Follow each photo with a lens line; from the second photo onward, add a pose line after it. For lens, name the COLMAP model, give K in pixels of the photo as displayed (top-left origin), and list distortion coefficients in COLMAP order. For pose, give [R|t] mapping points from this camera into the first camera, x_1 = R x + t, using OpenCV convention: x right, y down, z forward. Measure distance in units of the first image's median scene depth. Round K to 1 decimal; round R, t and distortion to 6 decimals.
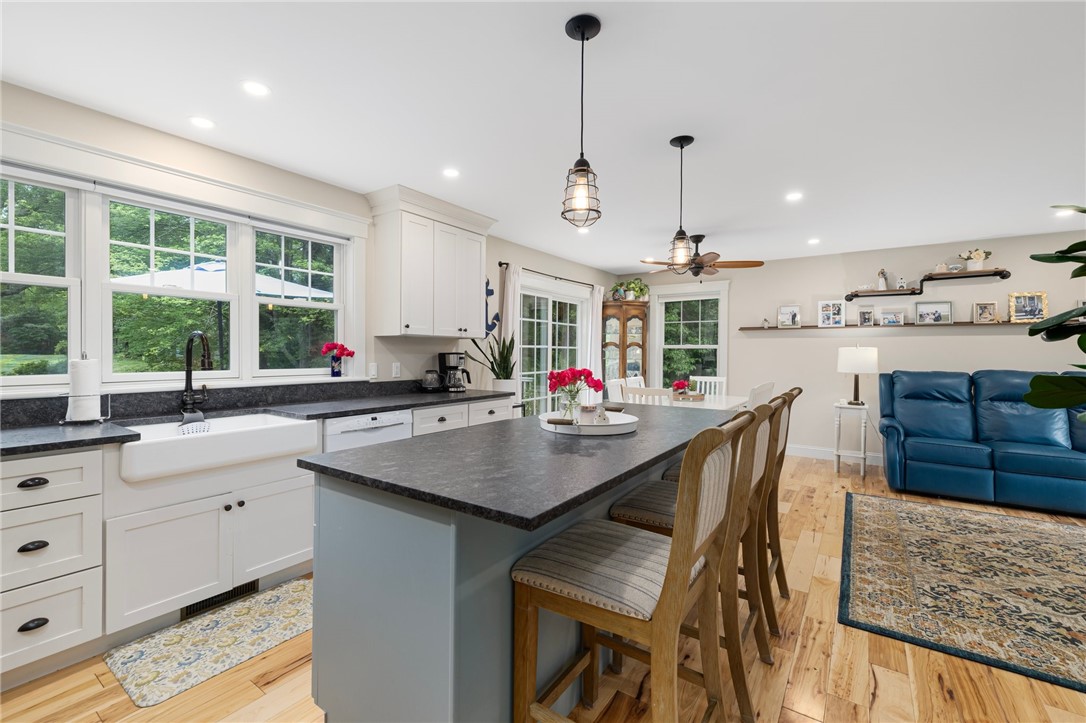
lens RADIAL K [[466.7, 0, 537.3], [0, 466.7, 355.7], [0, 0, 1]] dist [0.003452, 0.000194]
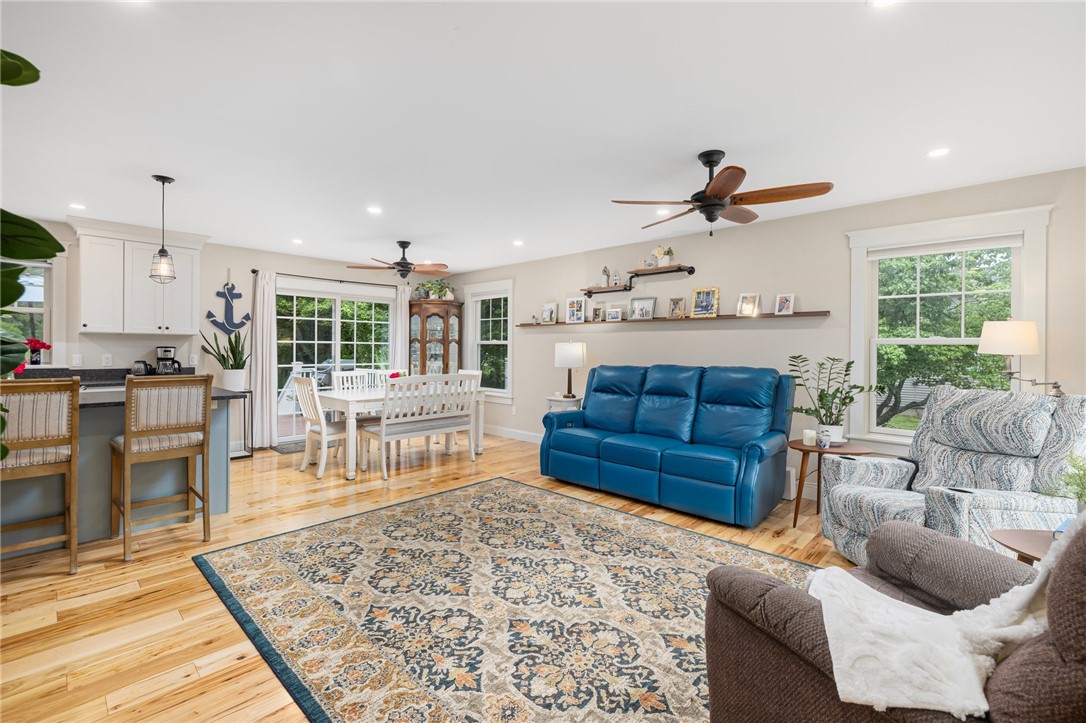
lens RADIAL K [[474.2, 0, 536.5], [0, 474.2, 348.1], [0, 0, 1]] dist [-0.000331, 0.000143]
pose [[0.987600, 0.001396, -0.156986, 0.827548], [-0.002932, 0.999950, -0.009557, 0.005147], [0.156965, 0.009899, 0.987555, -0.060934]]
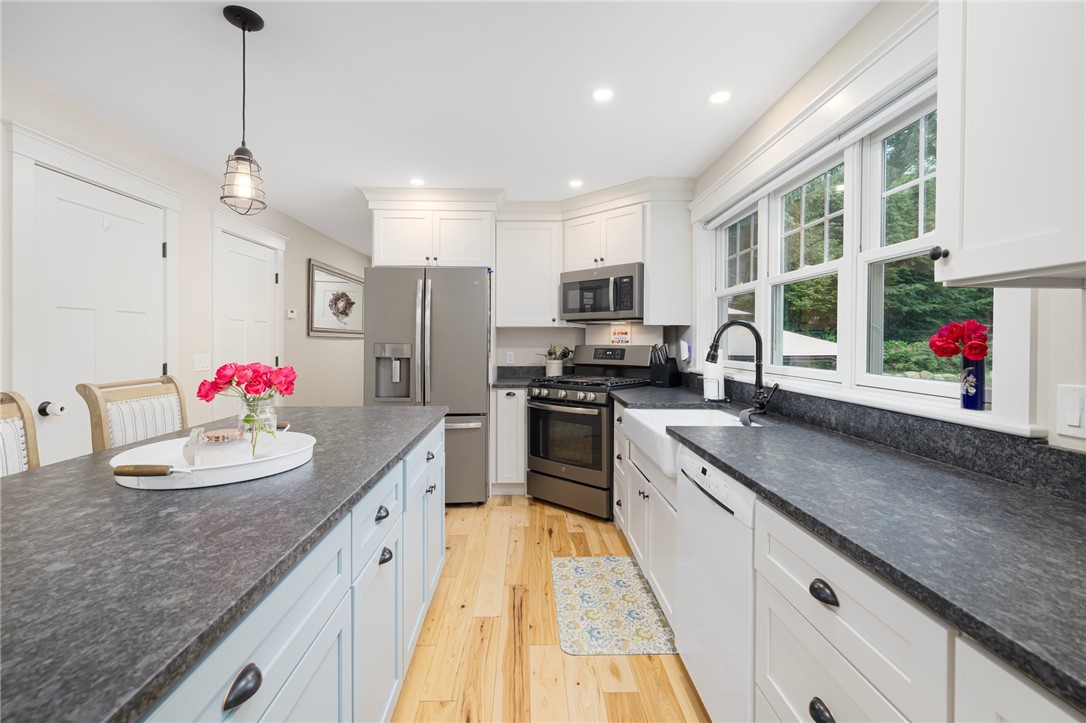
lens RADIAL K [[474.2, 0, 536.5], [0, 474.2, 348.1], [0, 0, 1]] dist [-0.000331, 0.000143]
pose [[-0.804652, -0.001880, -0.593743, 0.068557], [-0.015022, 0.999739, 0.017192, -0.004312], [0.593556, 0.022753, -0.804471, 0.789577]]
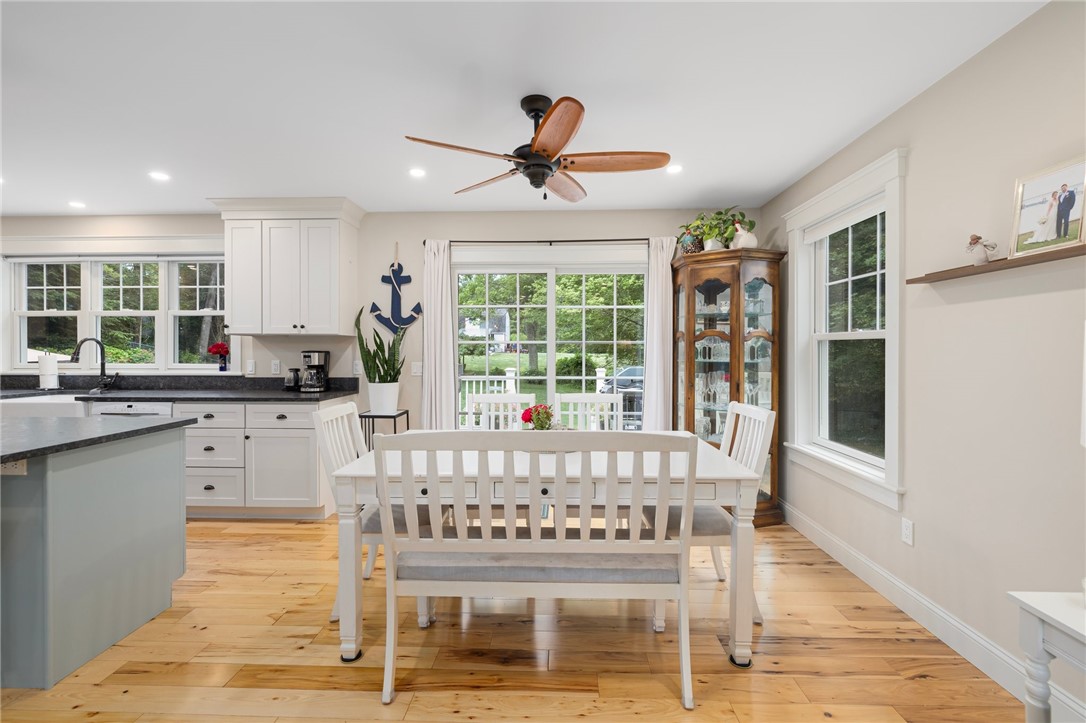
lens RADIAL K [[461.9, 0, 544.5], [0, 461.9, 352.3], [0, 0, 1]] dist [0.000831, 0.000020]
pose [[0.544696, -0.001677, -0.838632, 0.735372], [-0.003370, 0.999986, -0.004188, -0.001166], [0.838627, 0.005107, 0.544683, 0.750554]]
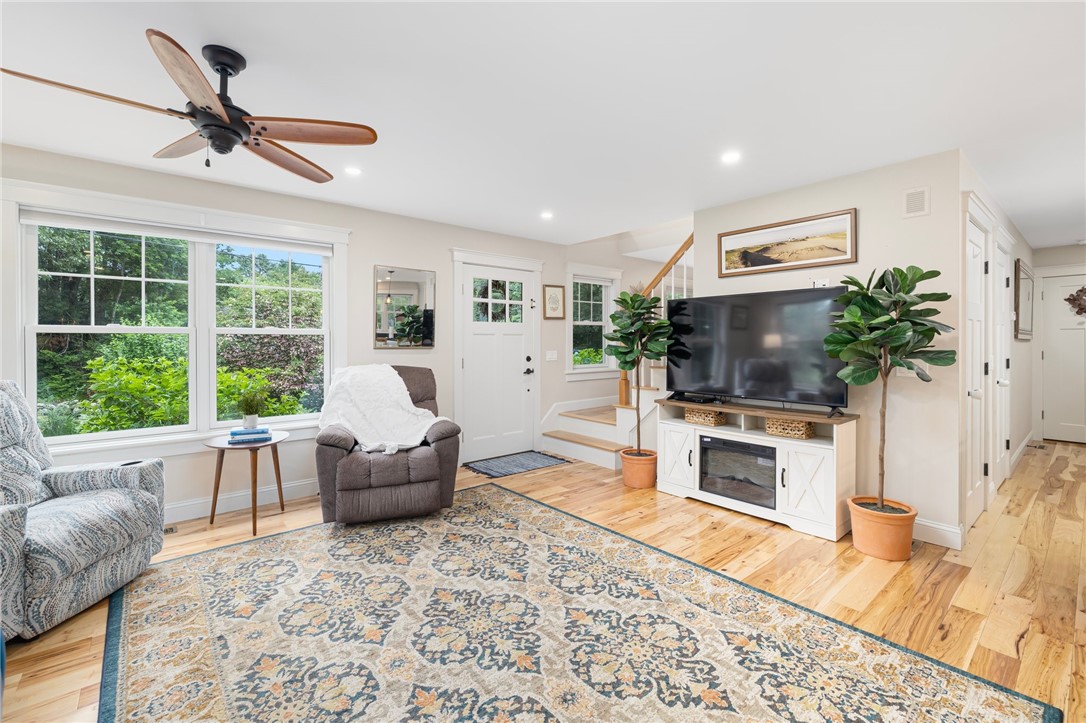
lens RADIAL K [[465.1, 0, 538.6], [0, 465.1, 352.7], [0, 0, 1]] dist [-0.000686, 0.000315]
pose [[-0.965589, -0.012035, 0.259793, 0.582926], [-0.003713, 0.999465, 0.032497, -0.002911], [-0.260045, 0.030414, -0.965117, 0.884603]]
